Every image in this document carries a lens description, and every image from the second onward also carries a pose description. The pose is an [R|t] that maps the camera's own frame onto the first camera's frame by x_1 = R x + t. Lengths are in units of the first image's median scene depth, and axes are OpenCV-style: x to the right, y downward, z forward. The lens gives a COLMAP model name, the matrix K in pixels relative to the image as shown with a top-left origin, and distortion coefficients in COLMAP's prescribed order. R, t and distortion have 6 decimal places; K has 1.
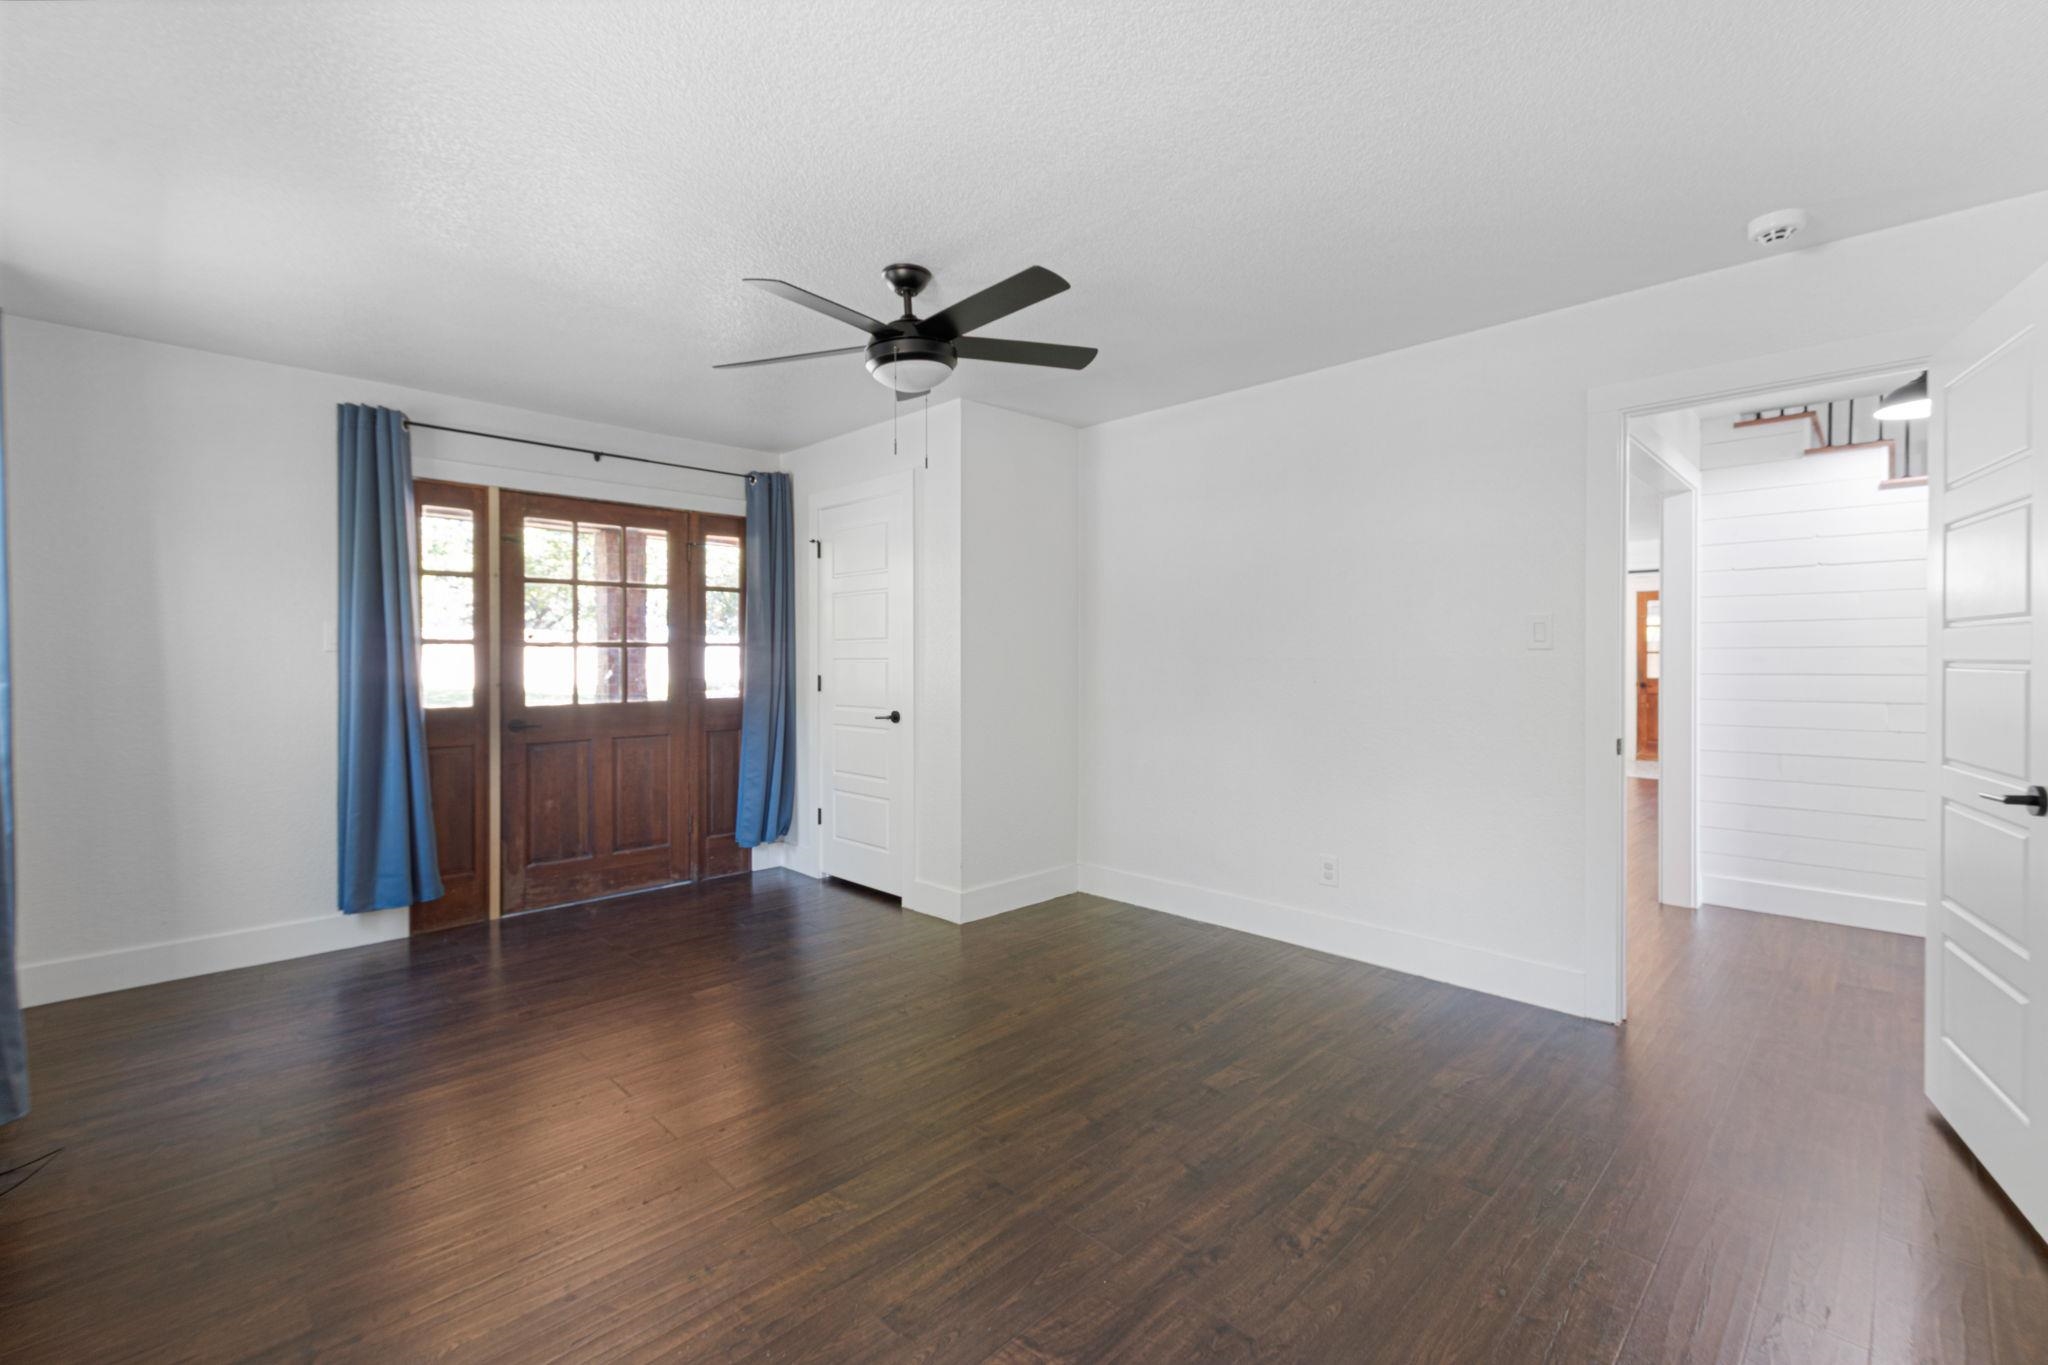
lens RADIAL K [[887.4, 0, 1028.3], [0, 887.4, 663.7], [0, 0, 1]] dist [0.002241, 0.000069]
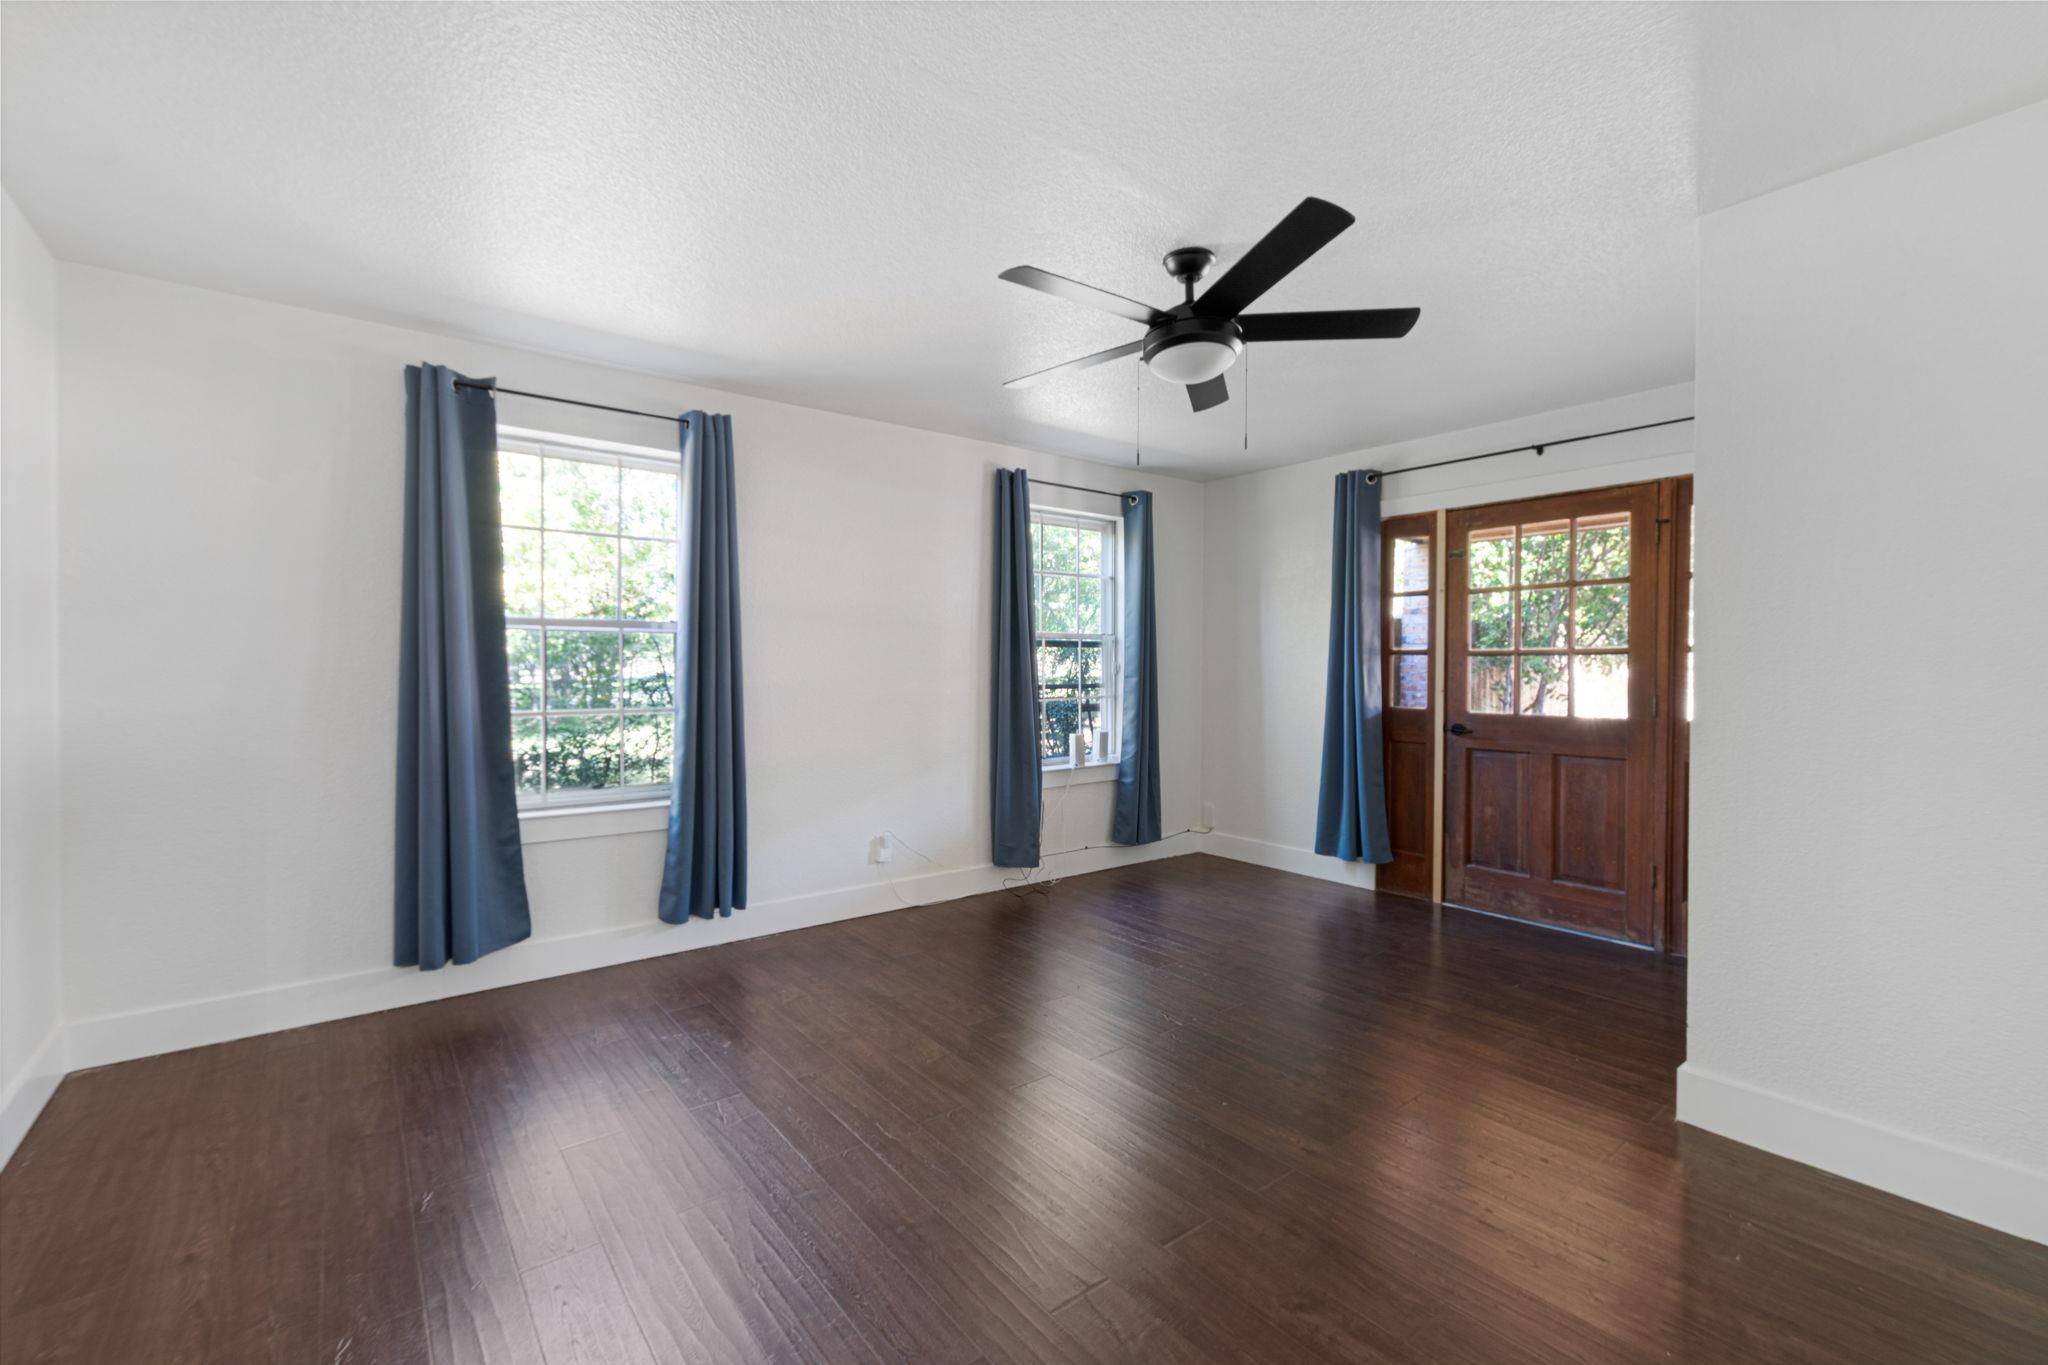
lens RADIAL K [[887.4, 0, 1028.8], [0, 887.4, 686.2], [0, 0, 1]] dist [0.002241, 0.000069]
pose [[-0.134537, 0.026854, -0.990545, 0.540201], [-0.004874, 0.999603, 0.027761, -0.009666], [0.990897, 0.008562, -0.134353, 0.626223]]
